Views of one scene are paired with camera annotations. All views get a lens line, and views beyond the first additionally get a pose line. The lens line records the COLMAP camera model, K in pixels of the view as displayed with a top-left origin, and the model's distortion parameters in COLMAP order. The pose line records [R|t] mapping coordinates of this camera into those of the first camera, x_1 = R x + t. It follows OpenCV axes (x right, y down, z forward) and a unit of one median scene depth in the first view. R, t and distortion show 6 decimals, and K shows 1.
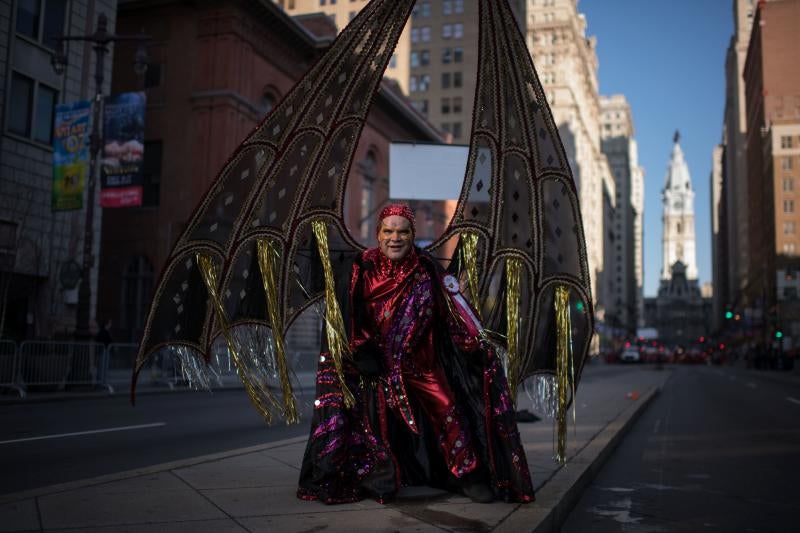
lens RADIAL K [[838.1, 0, 400.0], [0, 838.1, 266.5], [0, 0, 1]] dist [-0.068422, 0.011914]
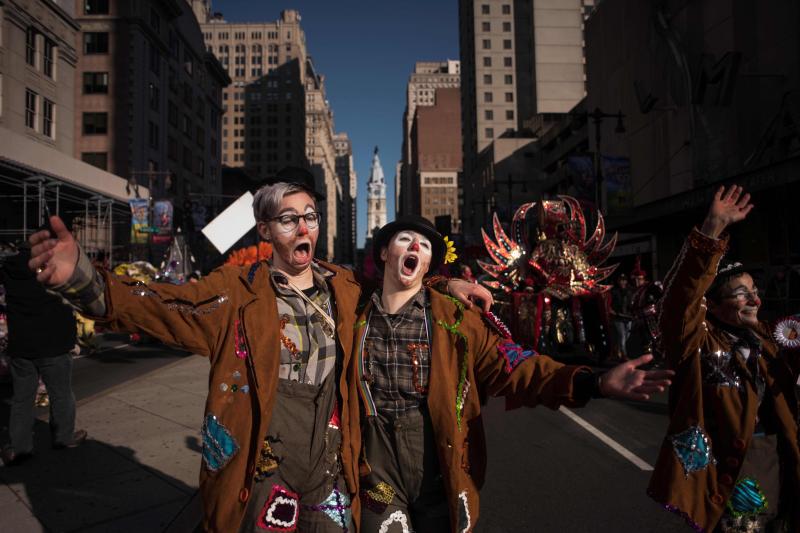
lens RADIAL K [[565.8, 0, 400.0], [0, 565.8, 266.5], [0, 0, 1]] dist [-0.082246, -0.000538]
pose [[0.934685, -0.023435, 0.354705, -0.060667], [-0.003082, 0.997253, 0.074010, -0.024020], [-0.355465, -0.070269, 0.932044, -0.184361]]
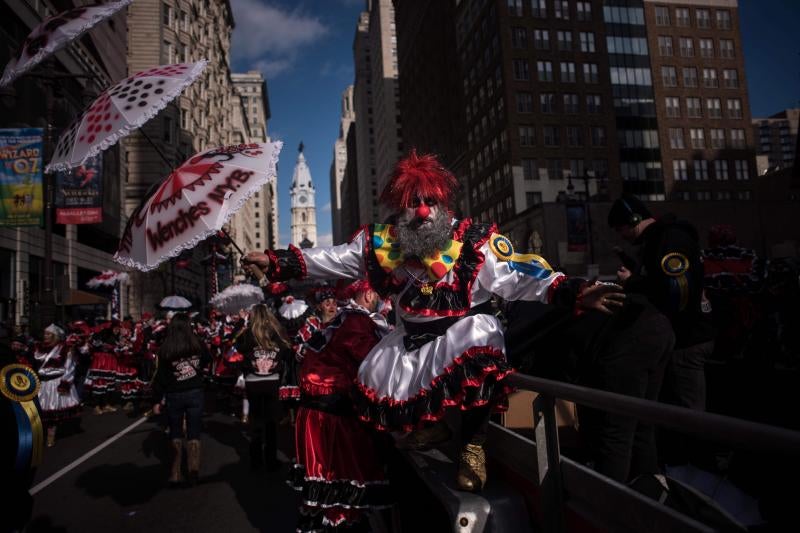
lens RADIAL K [[565.8, 0, 400.0], [0, 565.8, 266.5], [0, 0, 1]] dist [-0.082246, -0.000538]
pose [[0.875889, -0.026026, 0.481811, 0.103803], [0.019329, 0.999635, 0.018860, 0.041065], [-0.482126, -0.007207, 0.876072, 0.391678]]
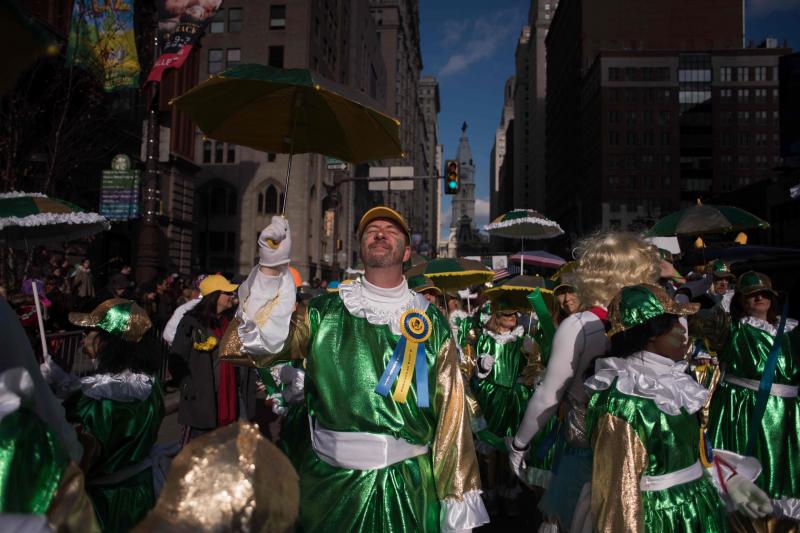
lens RADIAL K [[577.6, 0, 400.7], [0, 577.6, 247.3], [0, 0, 1]] dist [-0.032709, 0.004043]
pose [[0.972939, 0.017403, 0.230406, 0.038631], [-0.027103, 0.998871, 0.039005, 0.021488], [-0.229467, -0.044195, 0.972313, 0.225393]]
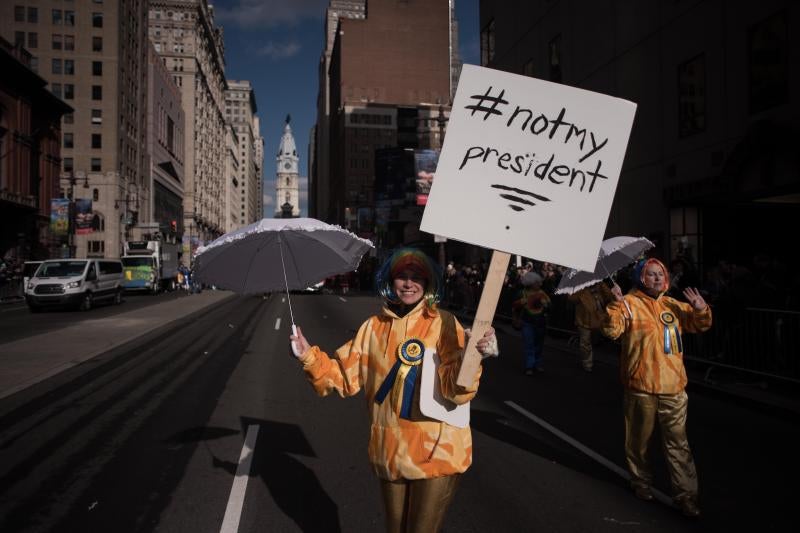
lens RADIAL K [[557.1, 0, 399.1], [0, 557.1, 257.9], [0, 0, 1]] dist [-0.031172, 0.006147]
pose [[0.869345, -0.013823, 0.494012, 0.035100], [-0.031229, 0.996074, 0.082827, 0.004156], [-0.493217, -0.087433, 0.865501, 0.065386]]
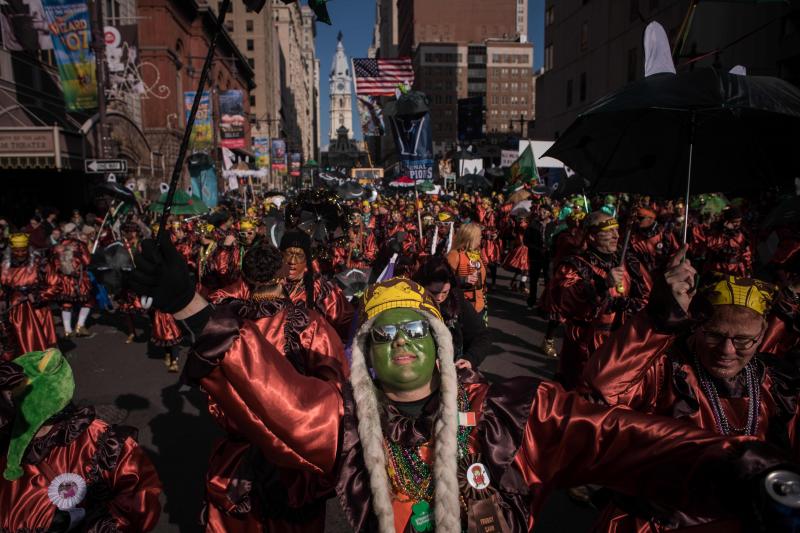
lens RADIAL K [[599.6, 0, 379.6], [0, 599.6, 283.7], [0, 0, 1]] dist [-0.084916, 0.003279]
pose [[0.921584, -0.084490, 0.378872, -0.047952], [-0.015009, 0.967539, 0.252274, -0.010145], [-0.387889, -0.238178, 0.890401, -0.042121]]
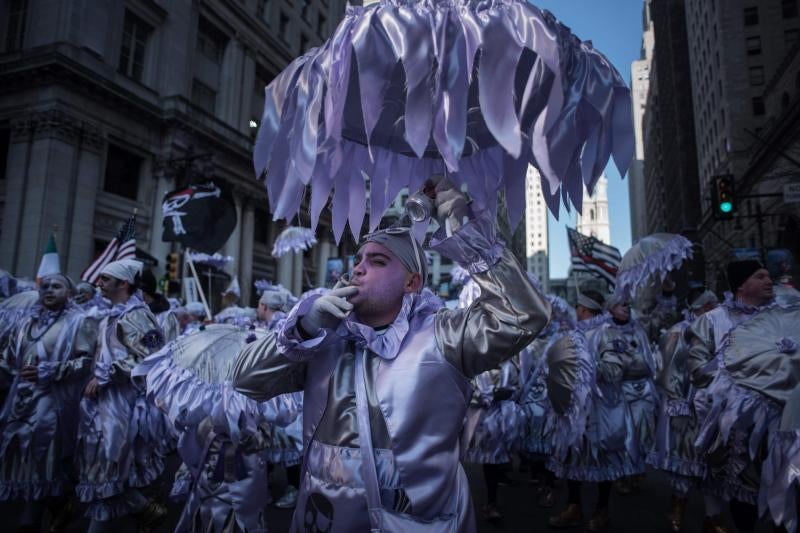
lens RADIAL K [[557.1, 0, 399.1], [0, 557.1, 257.9], [0, 0, 1]] dist [-0.031172, 0.006147]
pose [[0.999758, -0.007136, -0.020792, 0.299291], [0.006034, 0.998599, -0.052572, 0.089006], [0.021138, 0.052434, 0.998401, 0.853485]]
